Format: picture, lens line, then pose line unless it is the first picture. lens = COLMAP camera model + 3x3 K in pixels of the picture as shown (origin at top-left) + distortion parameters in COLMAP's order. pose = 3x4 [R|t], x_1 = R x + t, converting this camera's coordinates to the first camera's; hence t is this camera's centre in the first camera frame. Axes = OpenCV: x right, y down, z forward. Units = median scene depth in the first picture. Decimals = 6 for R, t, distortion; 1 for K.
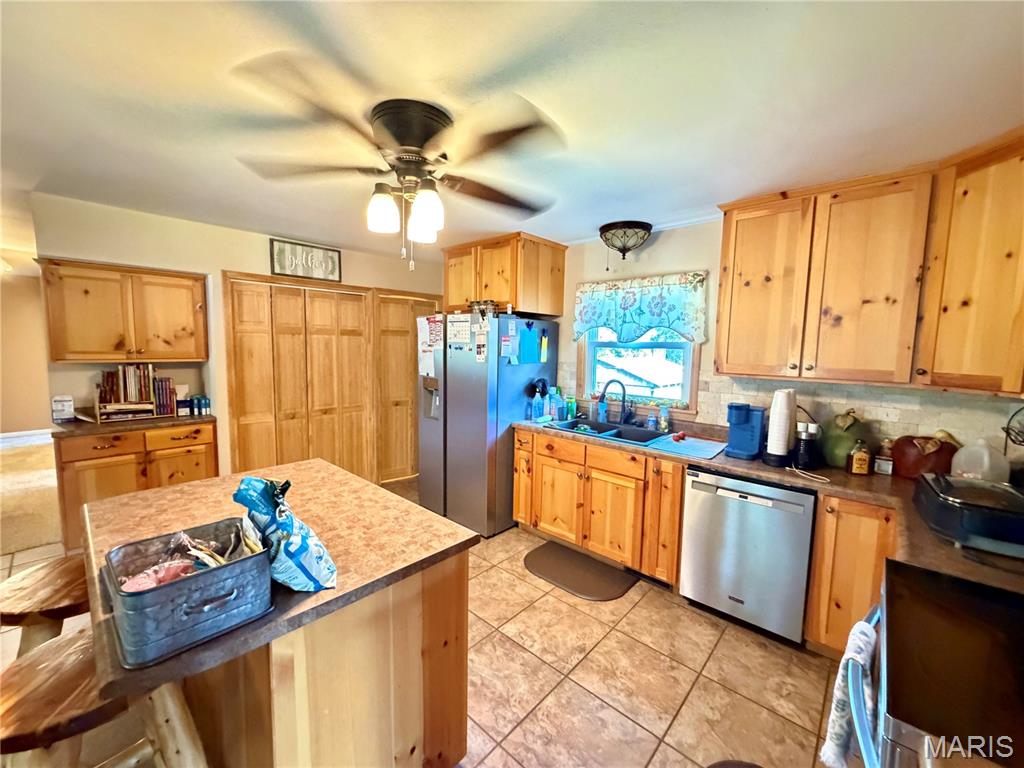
lens RADIAL K [[408.7, 0, 508.2], [0, 408.7, 381.8], [0, 0, 1]] dist [-0.002217, 0.000652]
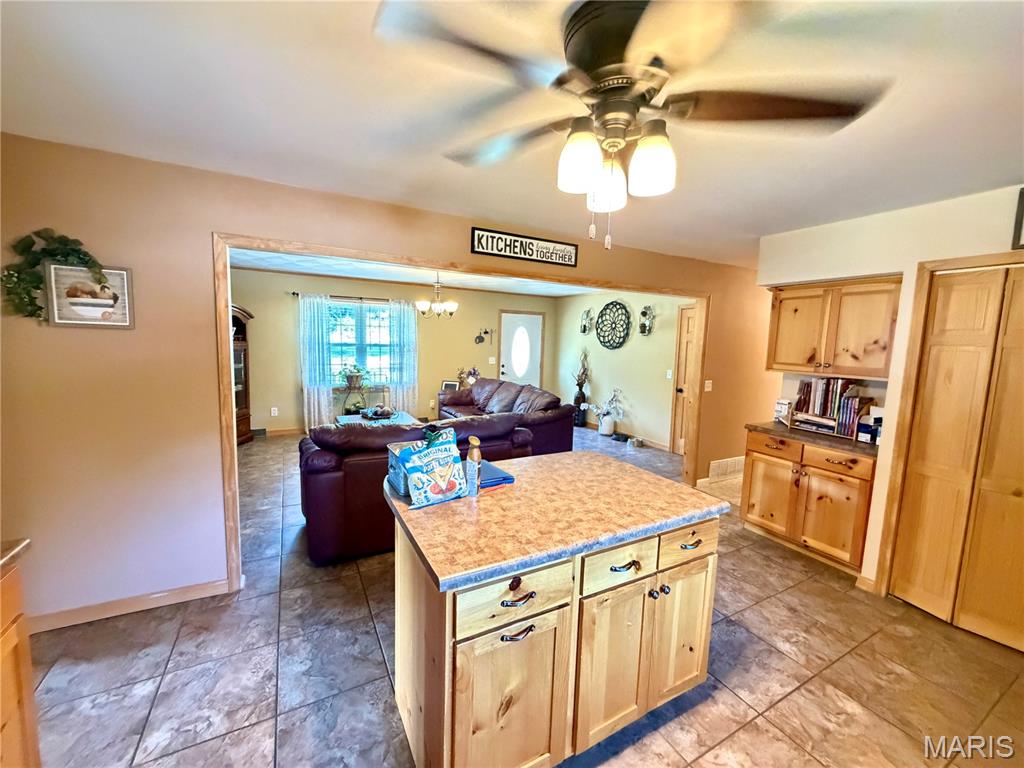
lens RADIAL K [[408.7, 0, 512.6], [0, 408.7, 386.3], [0, 0, 1]] dist [-0.002217, 0.000652]
pose [[-0.327405, 0.079613, -0.941524, 0.539053], [-0.120358, 0.984813, 0.125127, -0.109406], [0.937187, 0.154287, -0.312851, 1.166126]]
